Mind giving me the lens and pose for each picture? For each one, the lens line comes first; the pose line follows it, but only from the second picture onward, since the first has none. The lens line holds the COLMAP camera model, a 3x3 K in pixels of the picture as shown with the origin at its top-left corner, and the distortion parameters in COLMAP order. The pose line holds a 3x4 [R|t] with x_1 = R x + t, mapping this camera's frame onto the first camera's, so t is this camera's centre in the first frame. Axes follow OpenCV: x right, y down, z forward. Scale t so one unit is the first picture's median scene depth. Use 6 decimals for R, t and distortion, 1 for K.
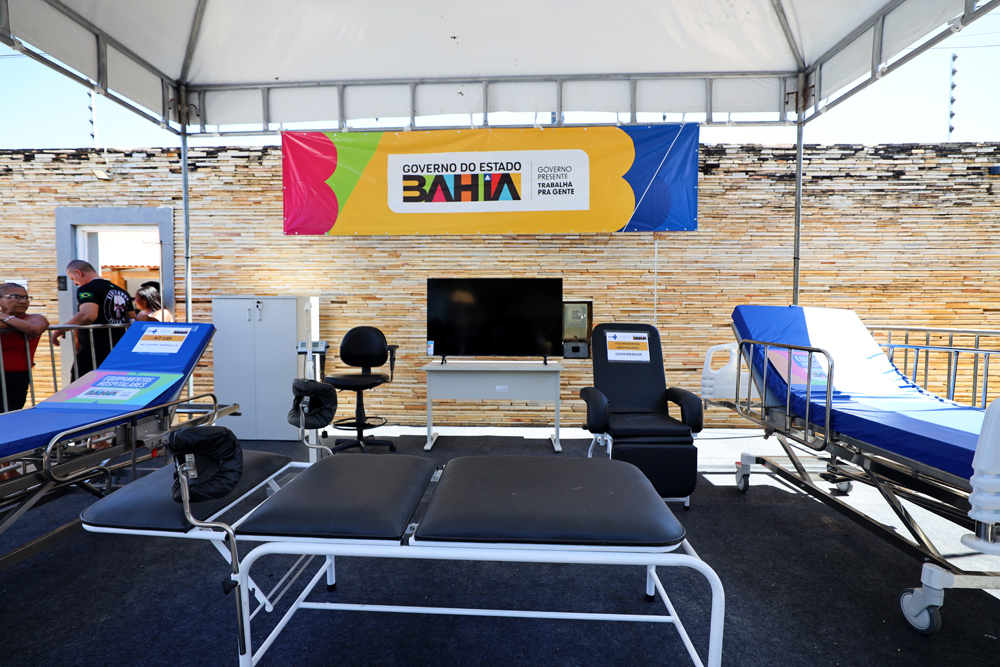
lens RADIAL K [[456.1, 0, 496.4], [0, 456.1, 330.5], [0, 0, 1]] dist [-0.033977, 0.017267]
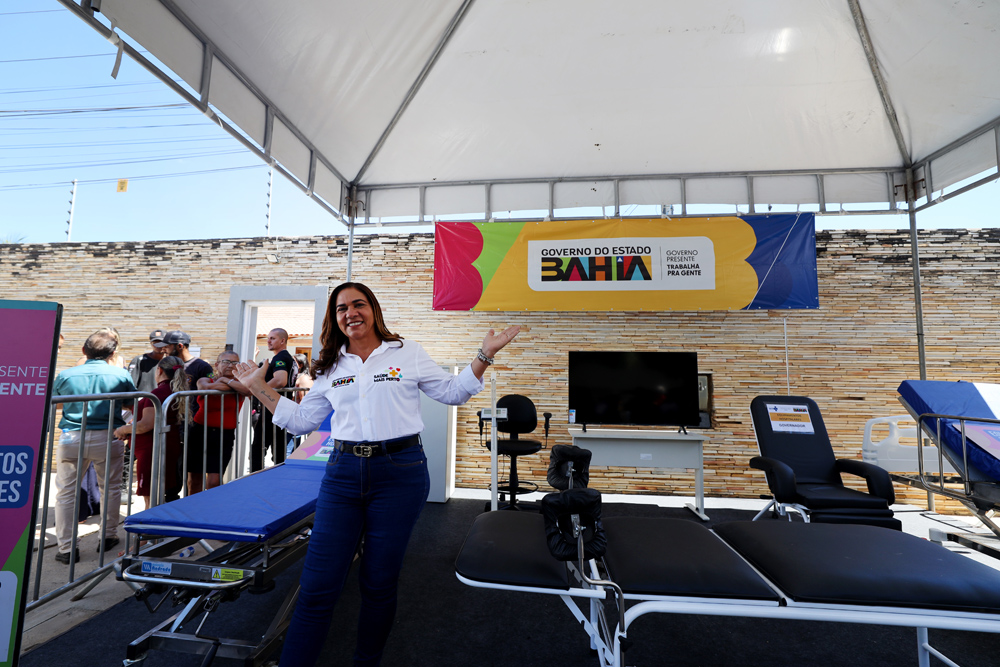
lens RADIAL K [[434.3, 0, 494.7], [0, 434.3, 335.5], [0, 0, 1]] dist [-0.042908, 0.015604]
pose [[0.997293, 0.007719, -0.073122, -0.239603], [-0.018037, 0.989772, -0.141511, -0.001507], [0.071282, 0.142447, 0.987232, -0.037495]]
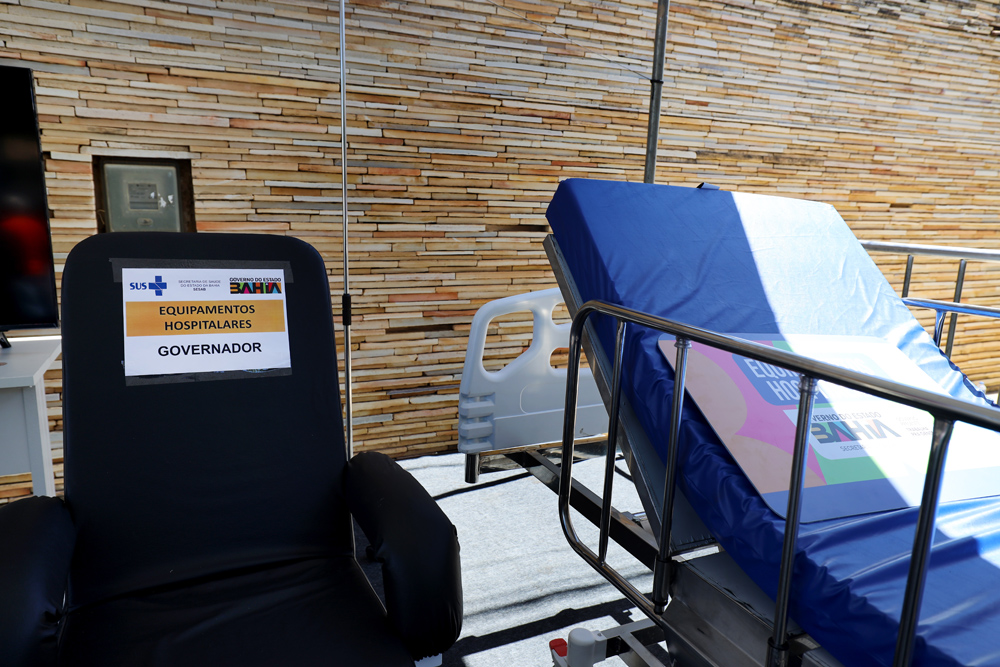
lens RADIAL K [[682.5, 0, 500.0], [0, 682.5, 333.5], [0, 0, 1]] dist [0.001232, 0.003138]
pose [[0.891213, -0.064376, 0.448993, 0.193385], [-0.010380, 0.986723, 0.162078, -0.018885], [-0.453466, -0.149107, 0.878713, 0.414179]]
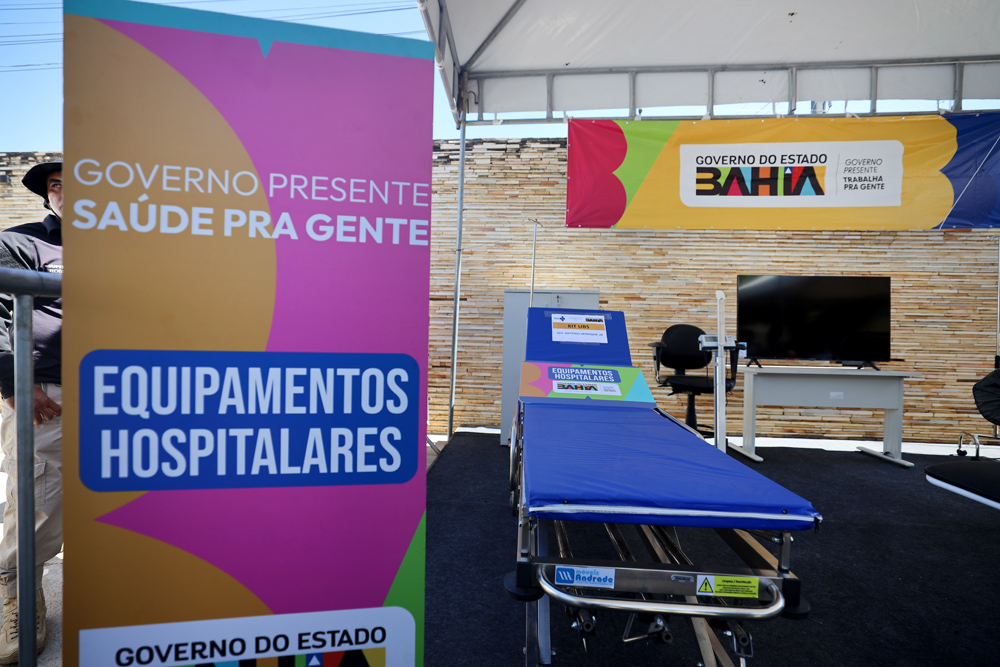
lens RADIAL K [[428.4, 0, 500.0], [0, 428.4, 333.5], [0, 0, 1]] dist [-0.032977, 0.016601]
pose [[0.999101, 0.018438, -0.038180, -0.568417], [-0.019585, 0.999361, -0.029886, 0.038033], [0.037605, 0.030607, 0.998824, 0.112813]]
